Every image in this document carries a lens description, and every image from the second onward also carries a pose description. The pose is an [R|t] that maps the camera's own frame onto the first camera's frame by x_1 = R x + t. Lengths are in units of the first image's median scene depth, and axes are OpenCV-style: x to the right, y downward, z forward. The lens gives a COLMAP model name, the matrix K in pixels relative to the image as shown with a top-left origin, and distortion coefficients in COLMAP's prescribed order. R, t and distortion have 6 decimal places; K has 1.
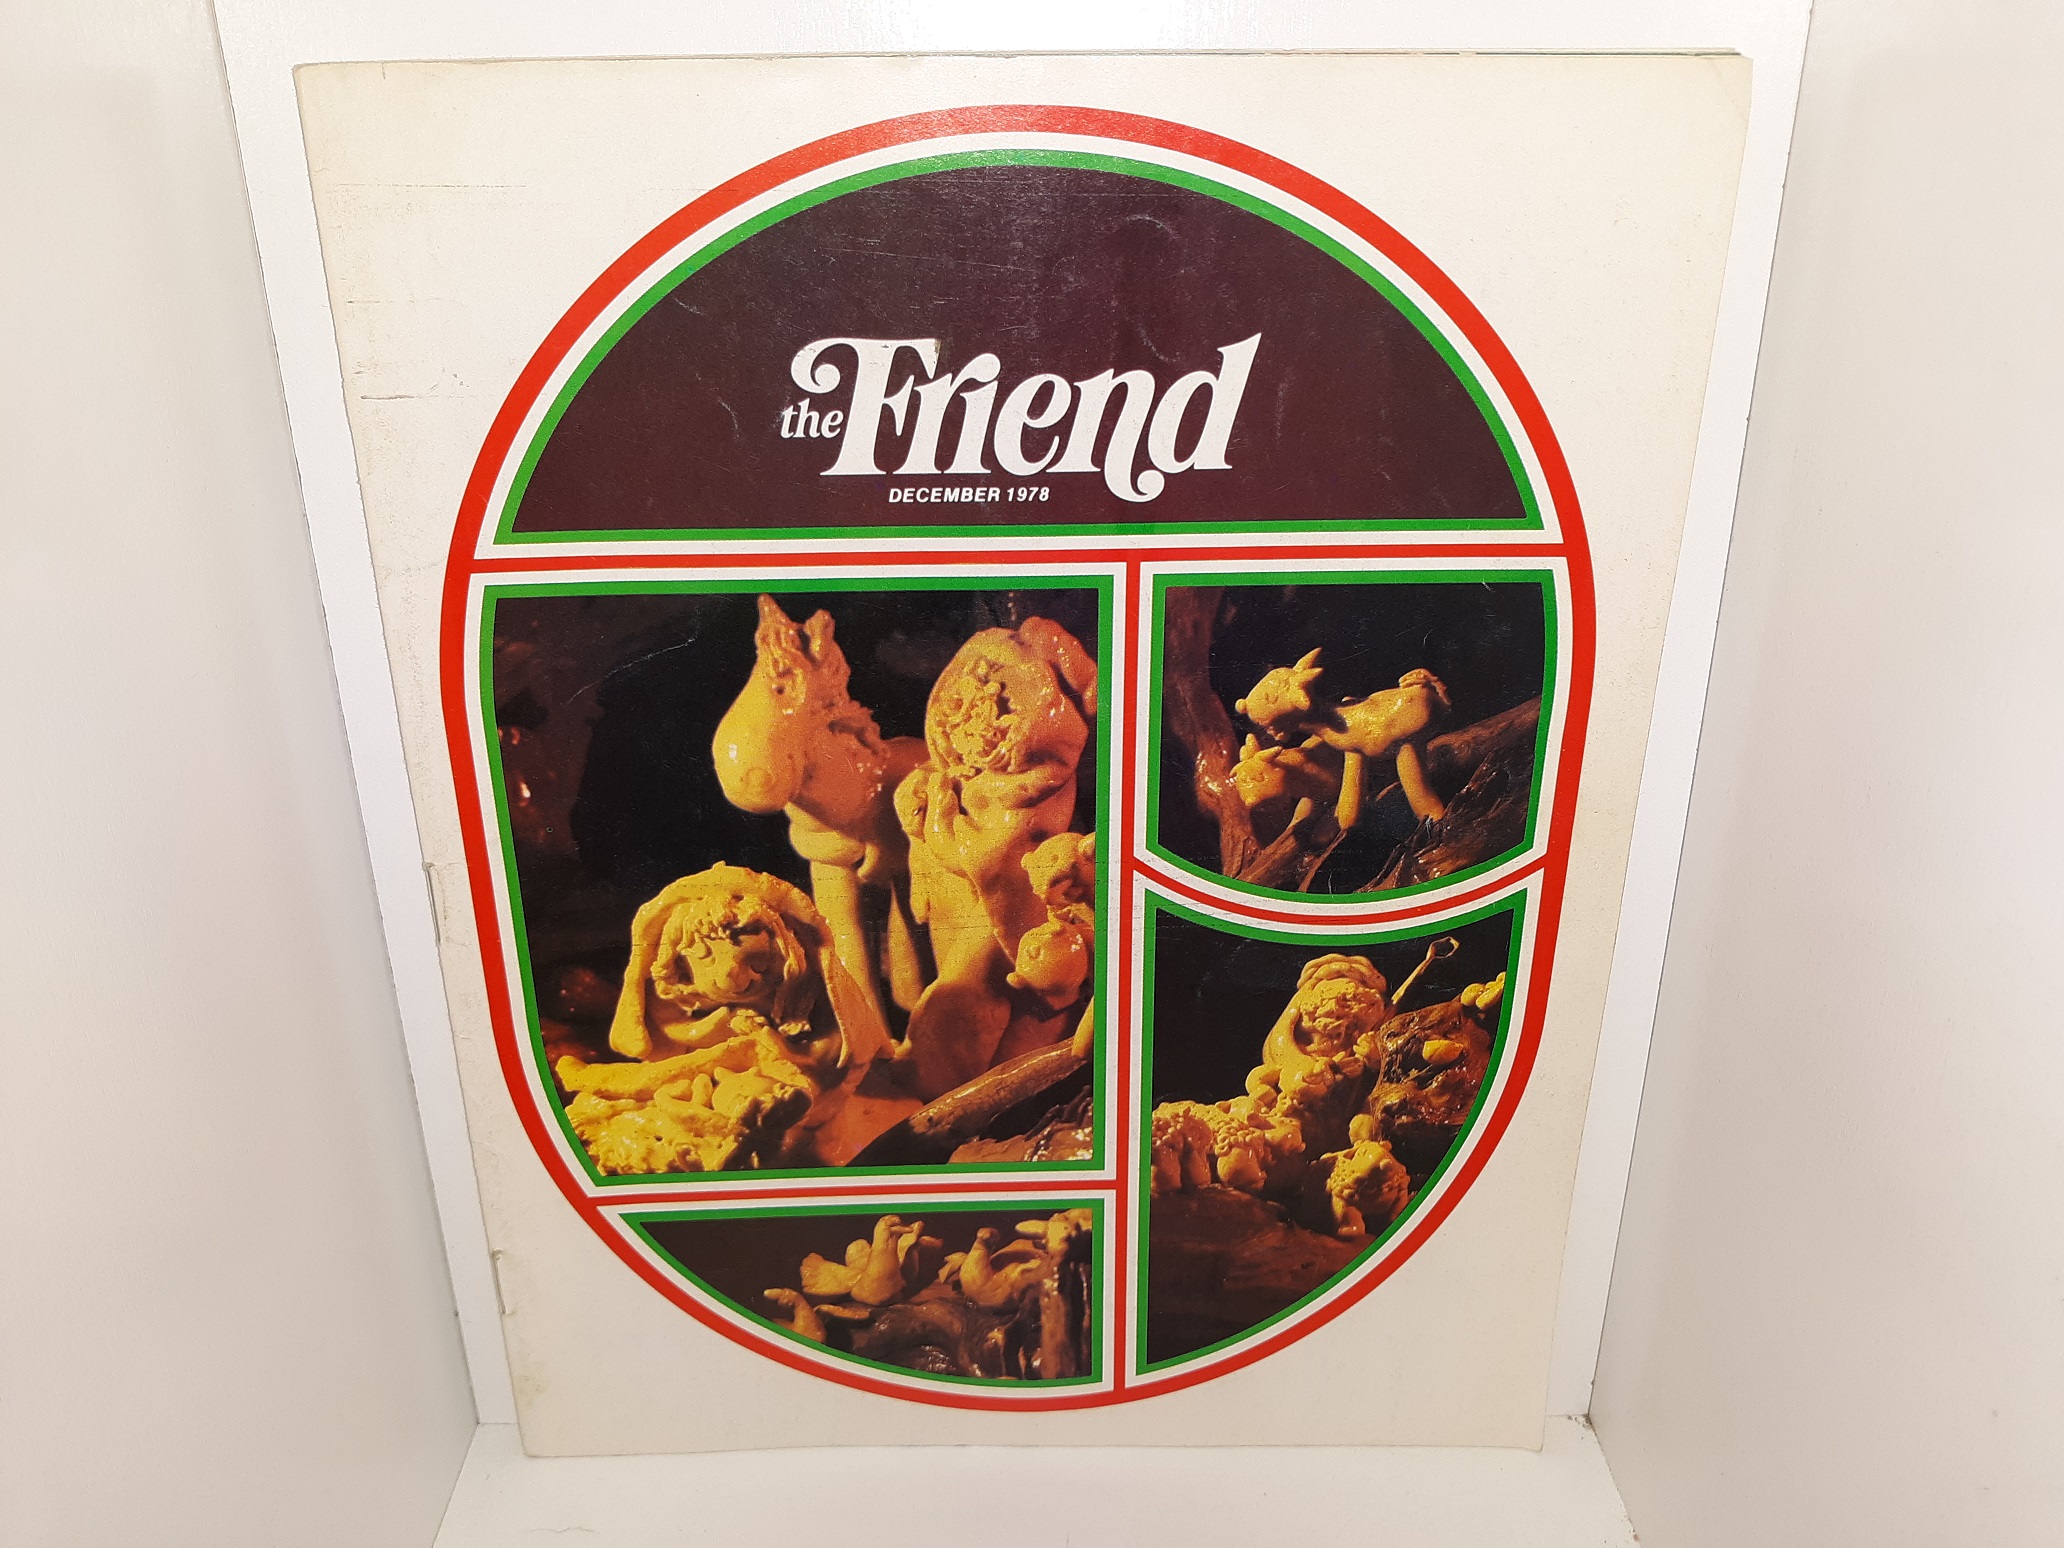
lens RADIAL K [[1647.6, 0, 1024.4], [0, 1647.6, 782.4], [0, 0, 1]] dist [-0.058038, -0.039679]
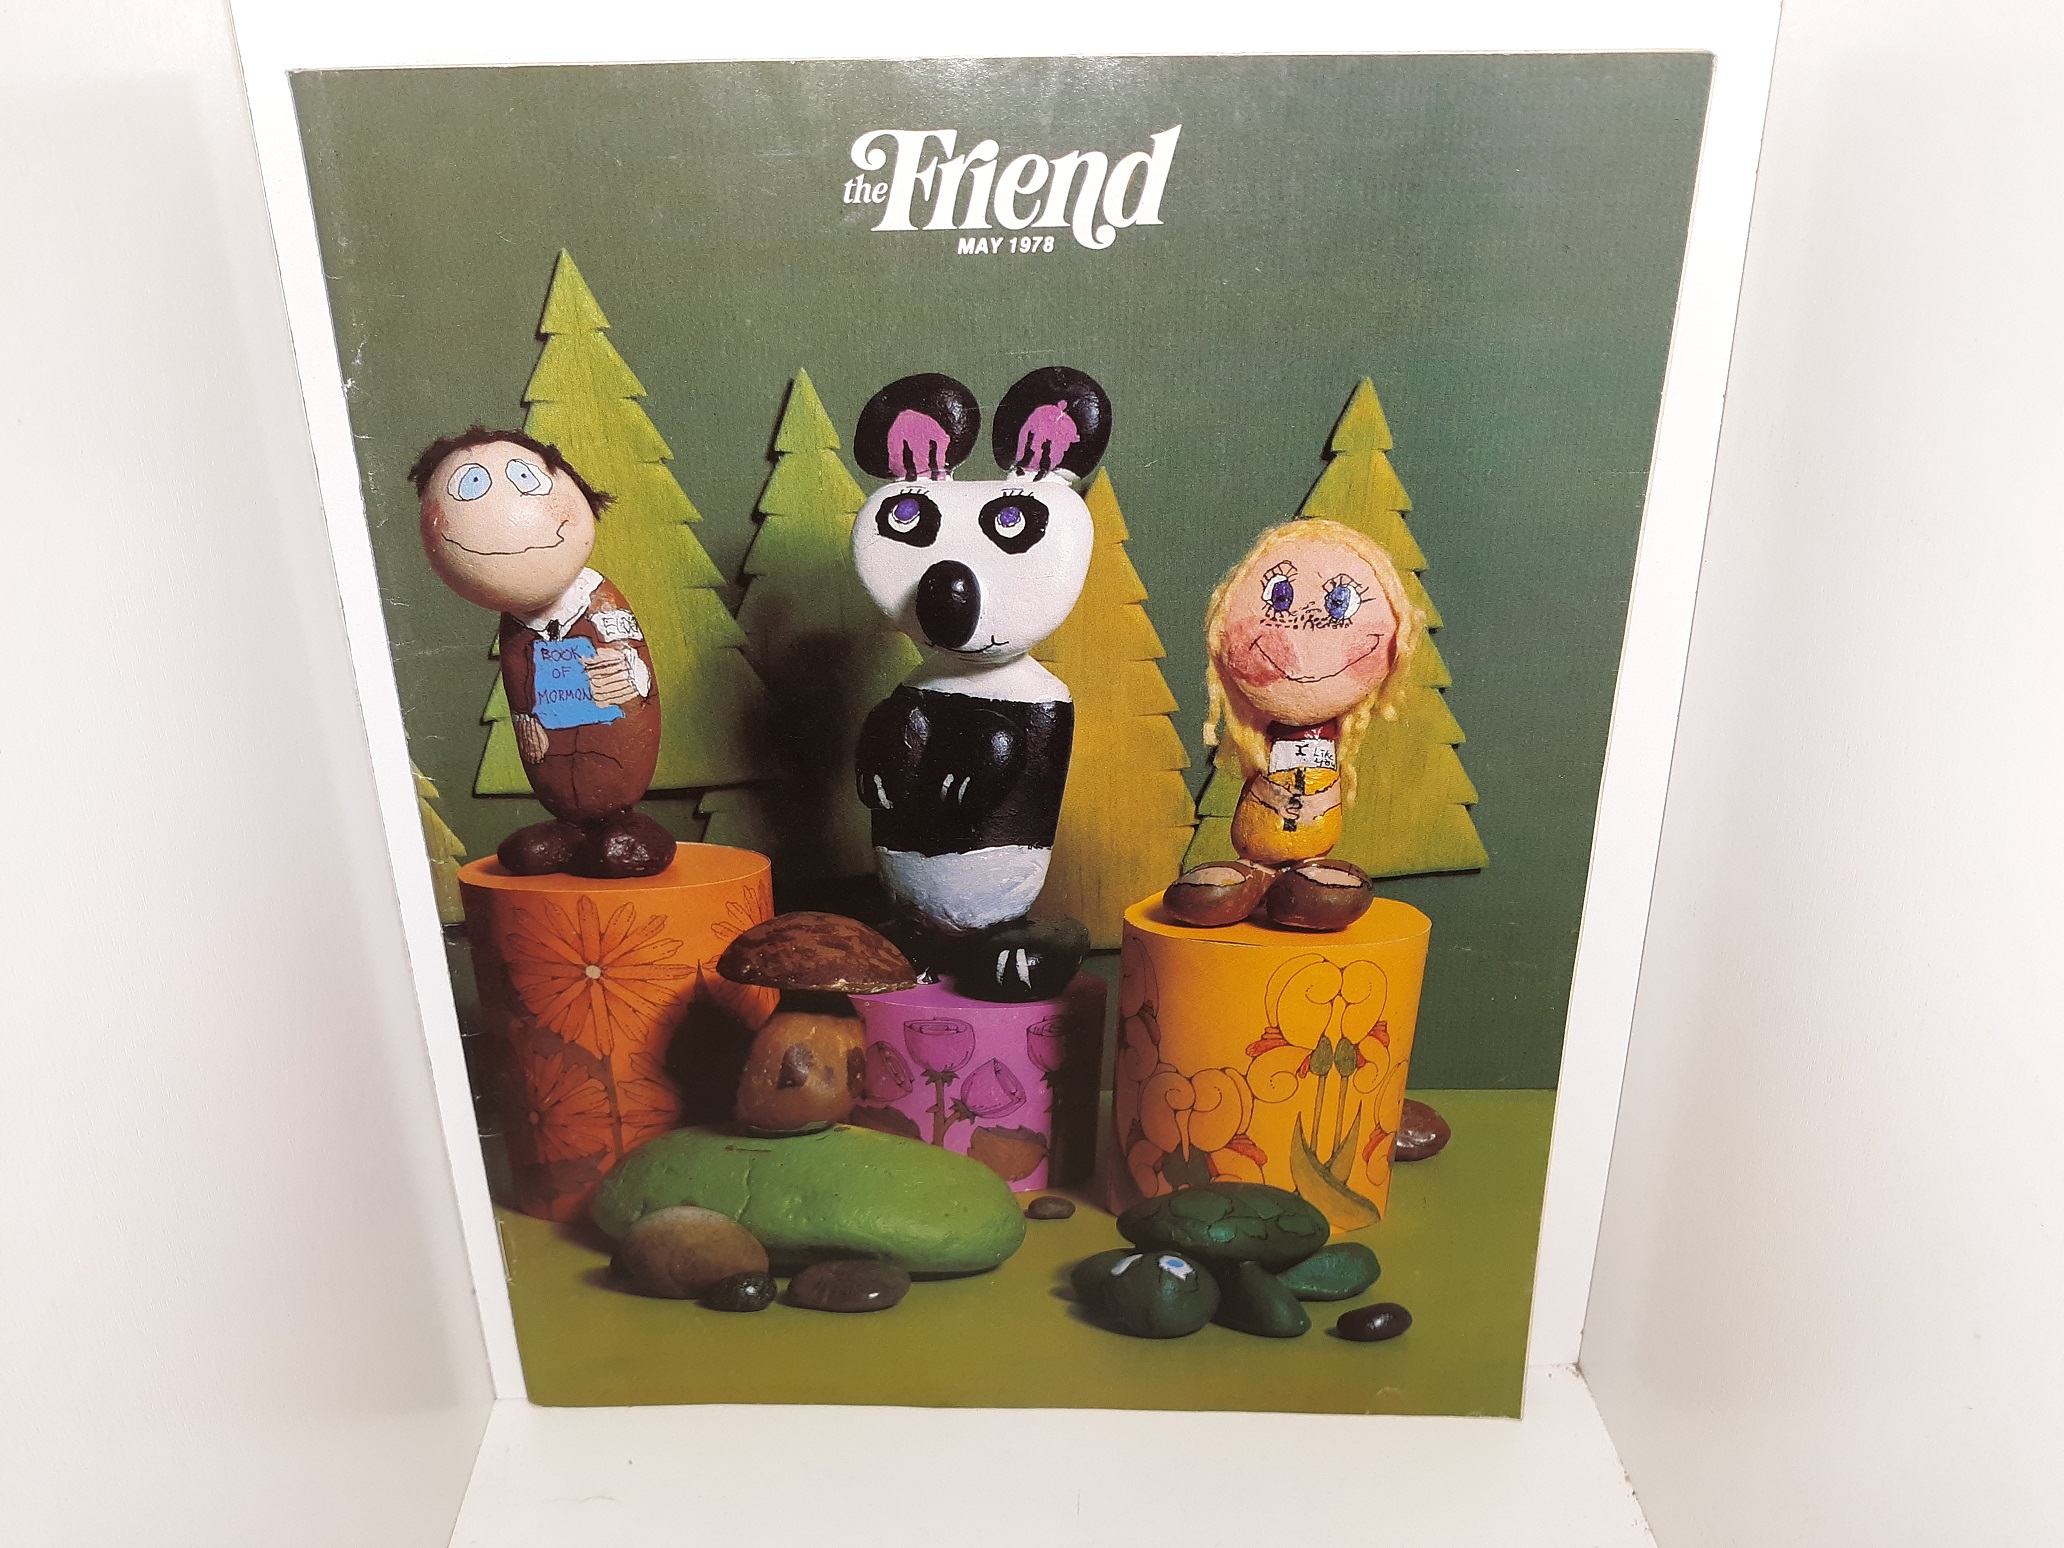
lens RADIAL K [[1647.6, 0, 1016.8], [0, 1647.6, 780.8], [0, 0, 1]] dist [-0.058038, -0.039679]
pose [[0.999923, -0.011780, -0.003949, 0.000811], [0.011749, 0.999901, -0.007721, 0.301545], [0.004039, 0.007674, 0.999962, -0.406236]]
